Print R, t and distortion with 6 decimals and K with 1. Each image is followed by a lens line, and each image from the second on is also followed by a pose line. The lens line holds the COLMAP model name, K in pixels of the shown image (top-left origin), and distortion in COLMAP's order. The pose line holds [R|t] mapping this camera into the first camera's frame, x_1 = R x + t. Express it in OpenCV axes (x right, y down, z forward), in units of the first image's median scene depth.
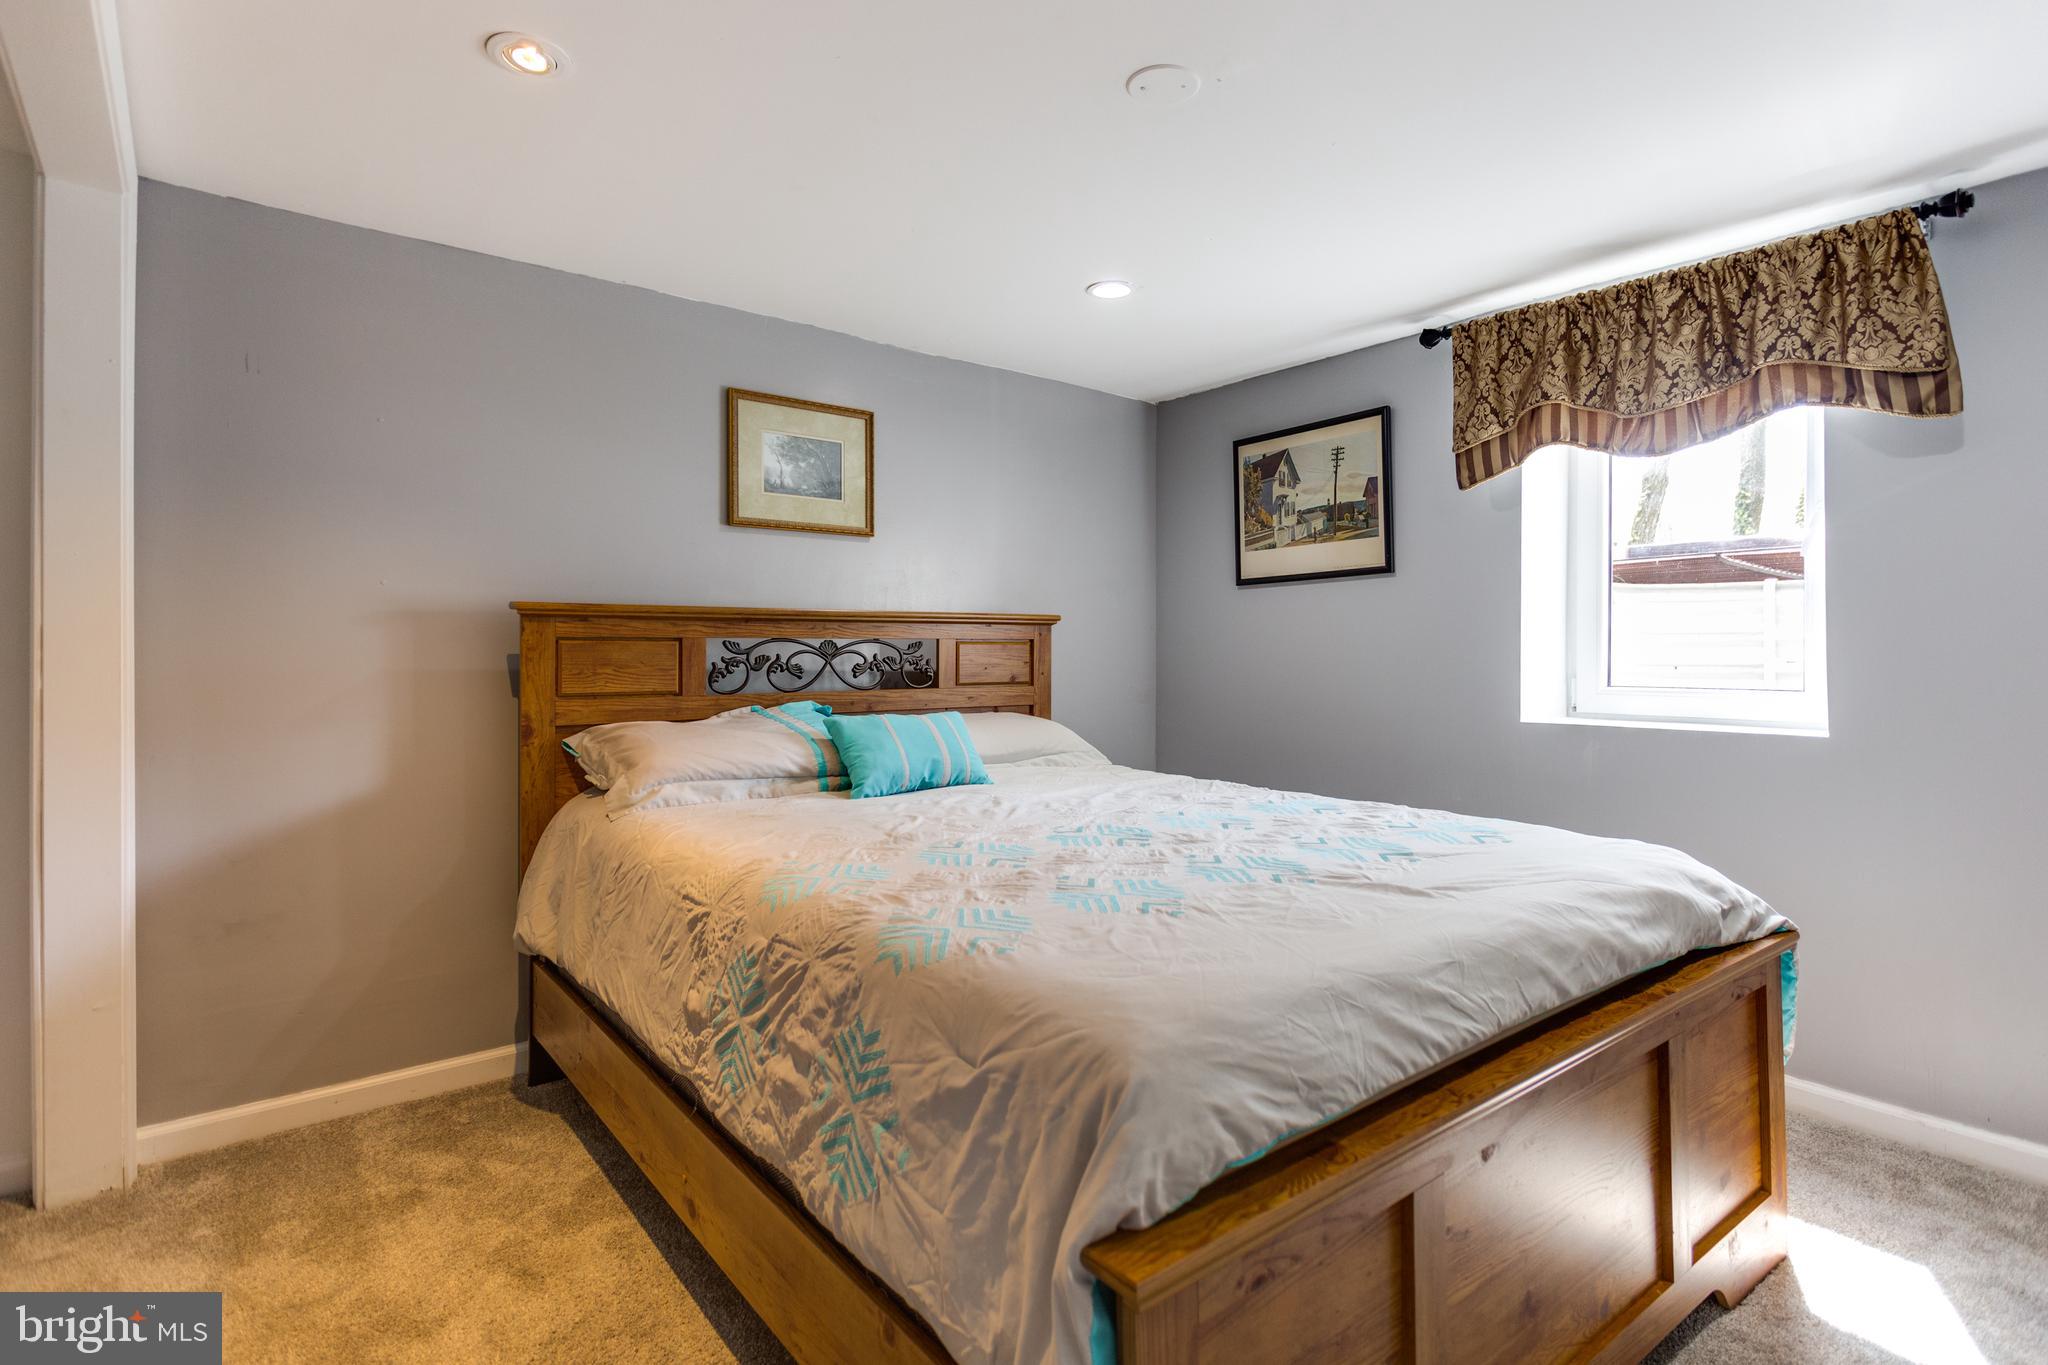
lens RADIAL K [[1006.0, 0, 1038.4], [0, 1006.0, 664.4], [0, 0, 1]] dist [-0.001967, -0.002942]
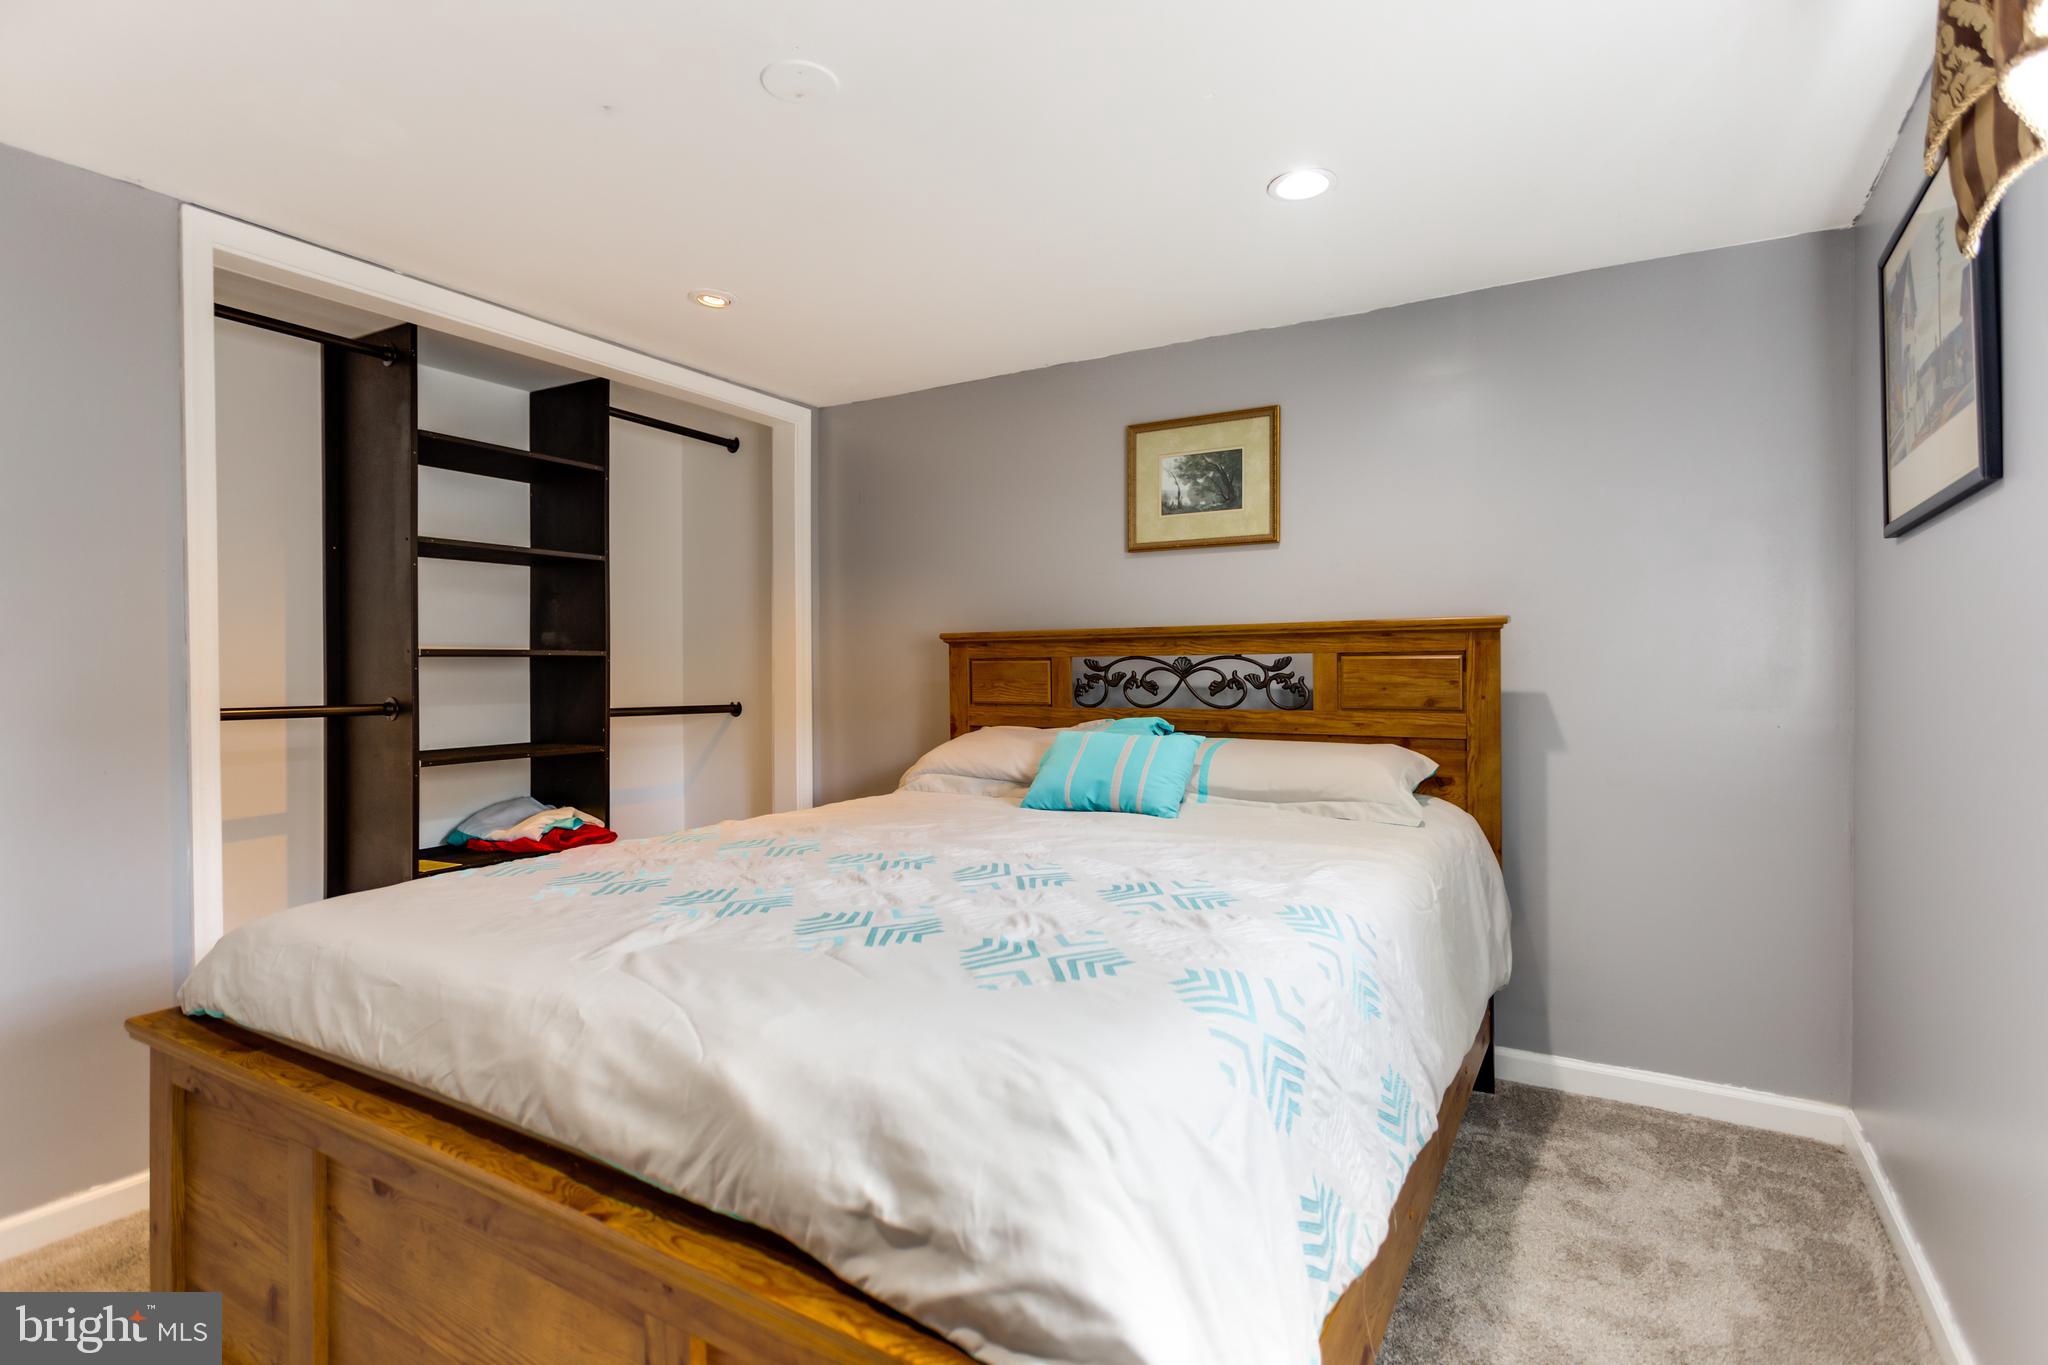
lens RADIAL K [[983.1, 0, 1013.9], [0, 983.1, 677.1], [0, 0, 1]] dist [0.013084, -0.006958]
pose [[0.361311, 0.006544, -0.932423, 0.651867], [-0.007426, 0.999964, 0.004141, -0.007325], [0.932416, 0.005428, 0.361346, 0.511804]]
